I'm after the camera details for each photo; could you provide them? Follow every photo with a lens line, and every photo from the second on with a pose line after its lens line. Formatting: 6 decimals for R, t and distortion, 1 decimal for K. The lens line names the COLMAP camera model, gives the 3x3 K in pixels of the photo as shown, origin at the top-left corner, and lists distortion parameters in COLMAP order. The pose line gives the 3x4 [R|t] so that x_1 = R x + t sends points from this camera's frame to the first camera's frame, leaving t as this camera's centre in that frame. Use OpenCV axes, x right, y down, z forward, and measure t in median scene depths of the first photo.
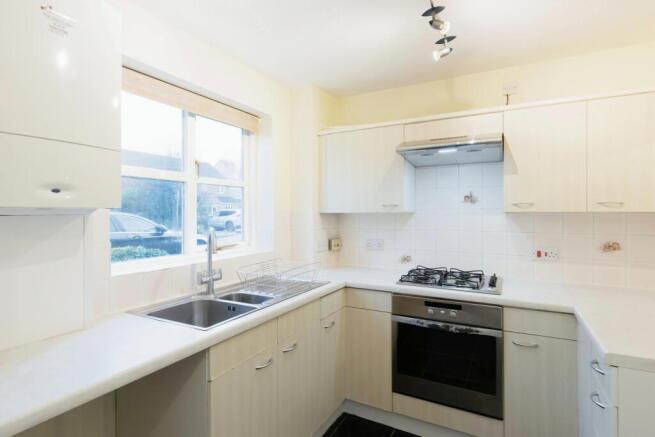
lens RADIAL K [[336.3, 0, 326.5], [0, 336.3, 217.4], [0, 0, 1]] dist [-0.001239, 0.002287]
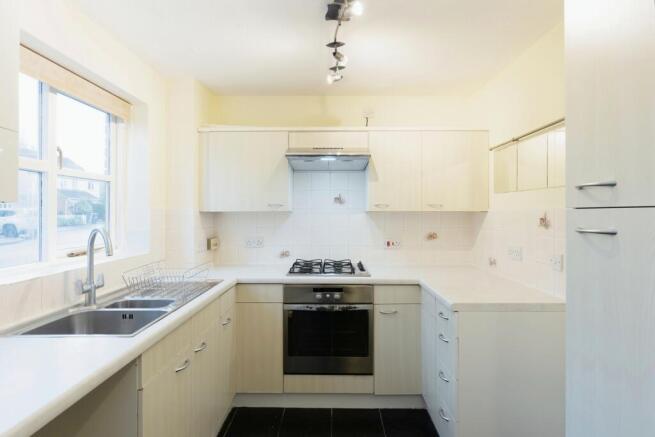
lens RADIAL K [[336.3, 0, 326.6], [0, 336.3, 217.1], [0, 0, 1]] dist [-0.001239, 0.002287]
pose [[0.883131, -0.002031, 0.469122, -0.194814], [0.003833, 0.999988, -0.002887, 0.008827], [-0.469111, 0.004347, 0.883129, -0.037506]]
